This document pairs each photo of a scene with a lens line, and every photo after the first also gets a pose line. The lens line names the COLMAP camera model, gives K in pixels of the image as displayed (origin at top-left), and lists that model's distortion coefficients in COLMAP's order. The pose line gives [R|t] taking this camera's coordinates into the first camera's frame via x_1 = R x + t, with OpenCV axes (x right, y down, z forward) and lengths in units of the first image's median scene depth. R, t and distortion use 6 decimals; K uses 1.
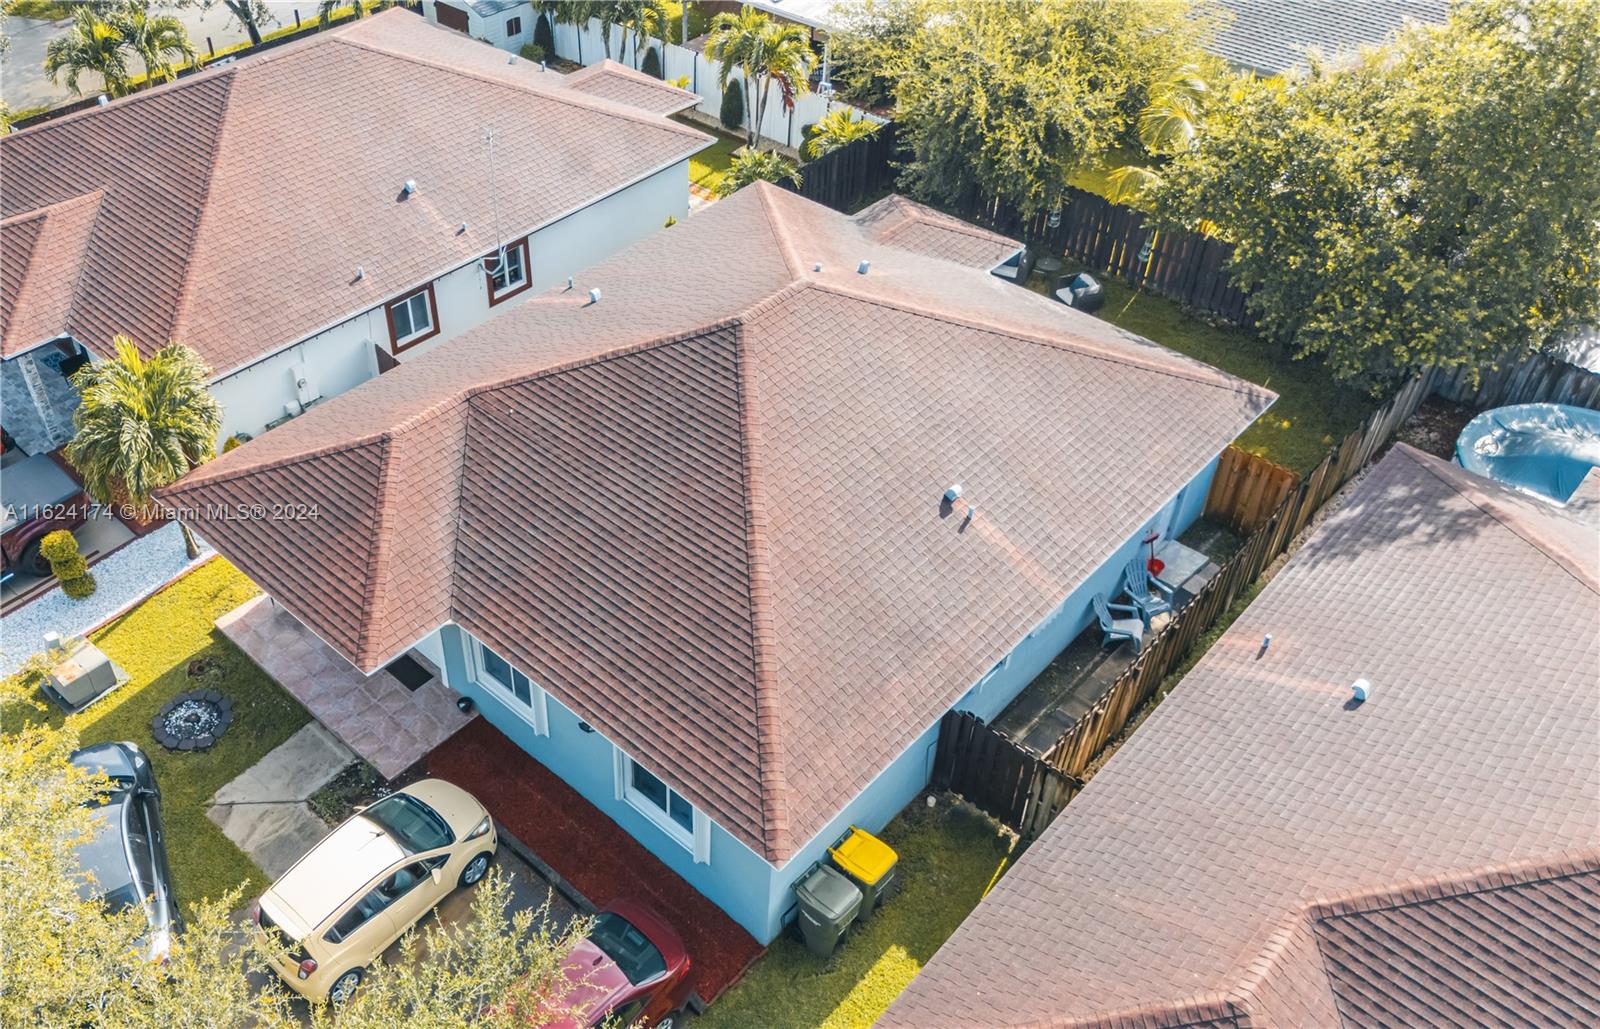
lens RADIAL K [[1381.7, 0, 667.9], [0, 1381.7, 484.9], [0, 0, 1]] dist [0.060446, 0.000677]
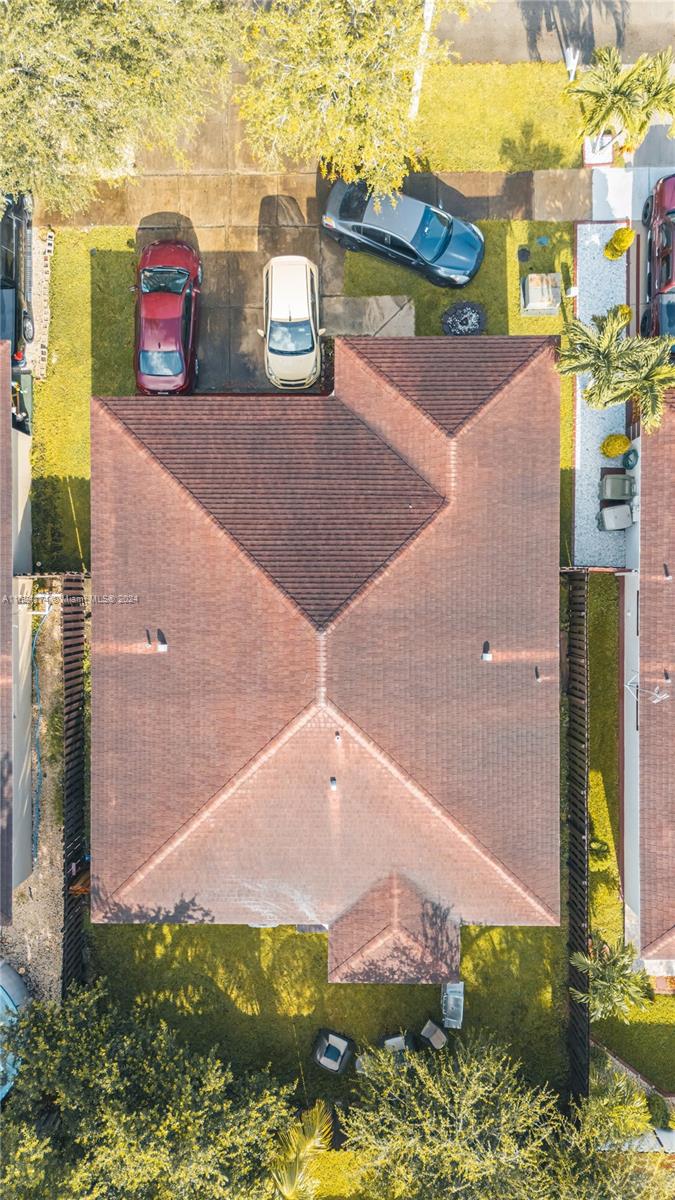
lens RADIAL K [[877.9, 0, 337.5], [0, 877.9, 600.0], [0, 0, 1]] dist [0.104685, -0.101619]
pose [[-0.719854, 0.693661, 0.025382, -0.008465], [-0.424830, -0.469201, 0.774190, -0.847194], [0.548935, 0.546521, 0.632444, 0.411090]]
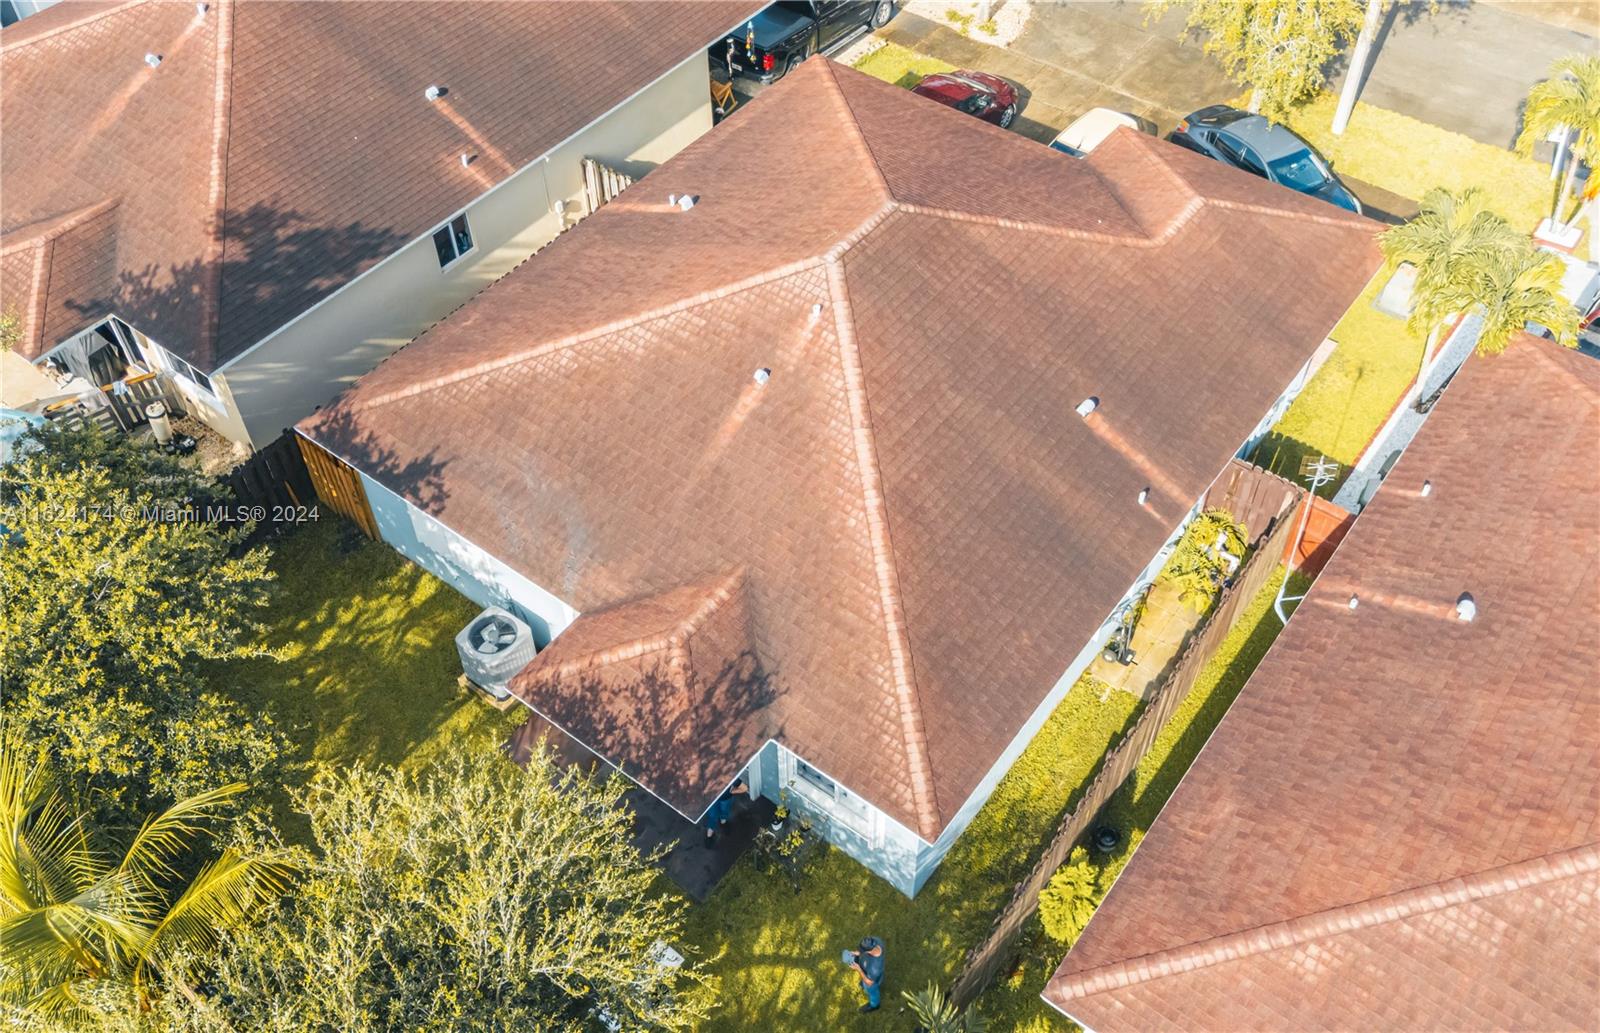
lens RADIAL K [[1466.8, 0, 816.7], [0, 1466.8, 474.4], [0, 0, 1]] dist [0.077506, -0.004480]
pose [[-0.992686, 0.094568, -0.075037, 0.207111], [-0.069251, 0.063051, 0.995605, -1.171131], [0.098884, 0.993520, -0.056041, 1.271211]]
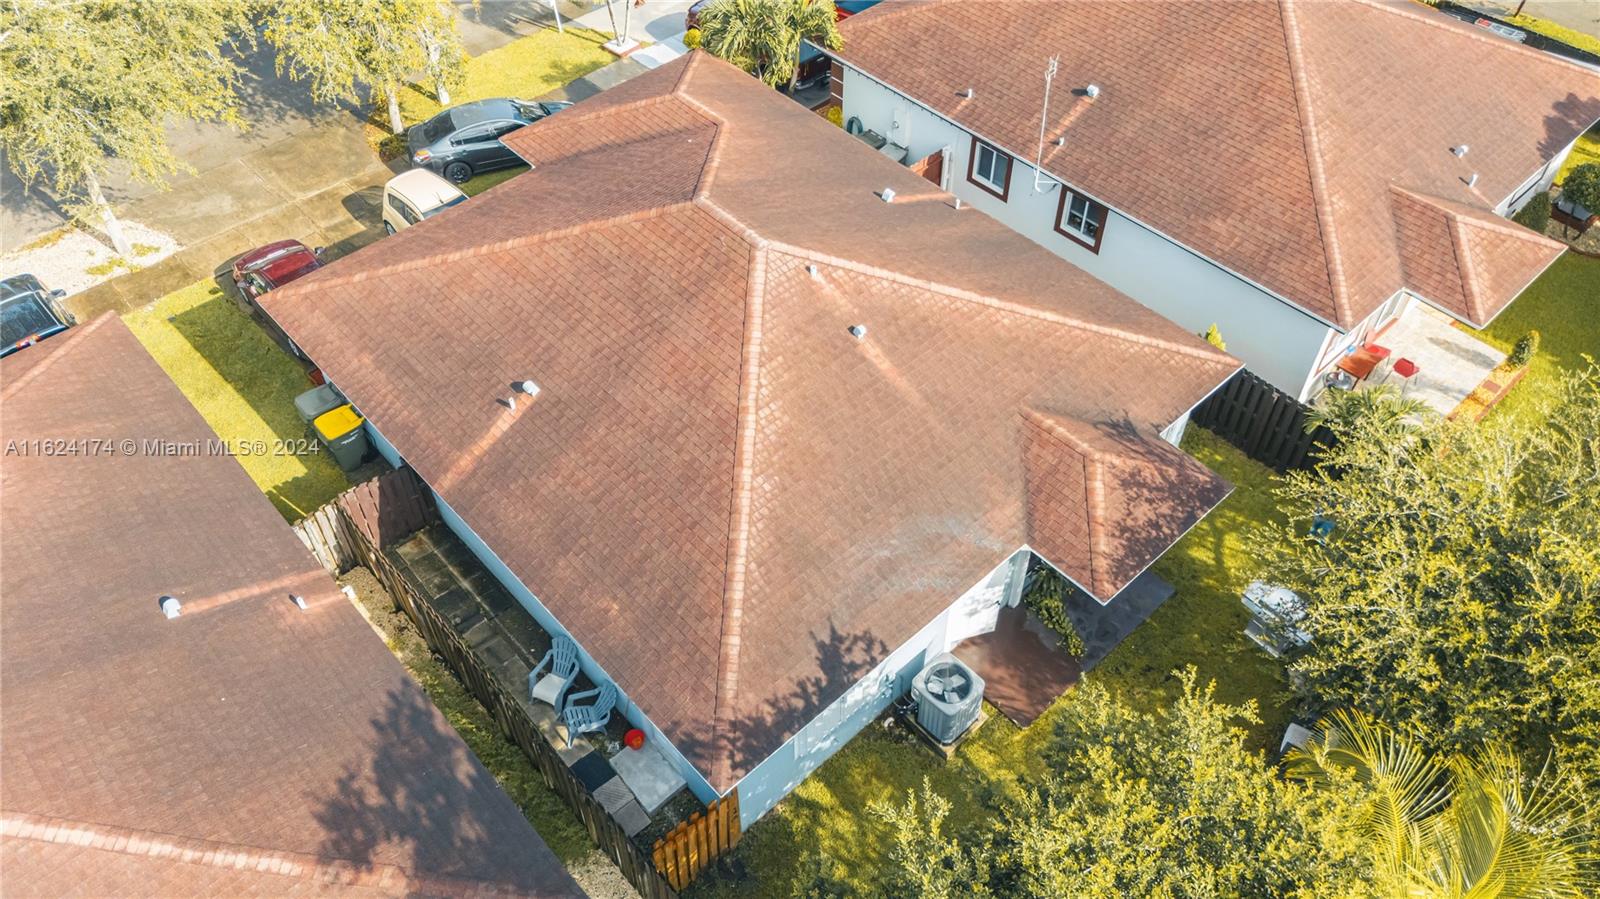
lens RADIAL K [[1170.6, 0, 800.0], [0, 1170.6, 449.5], [0, 0, 1]] dist [0.104685, -0.101619]
pose [[-0.062394, 0.742232, -0.667232, 0.823048], [-0.627264, 0.490836, 0.604665, -0.643245], [0.776303, 0.456258, 0.434951, 0.765936]]
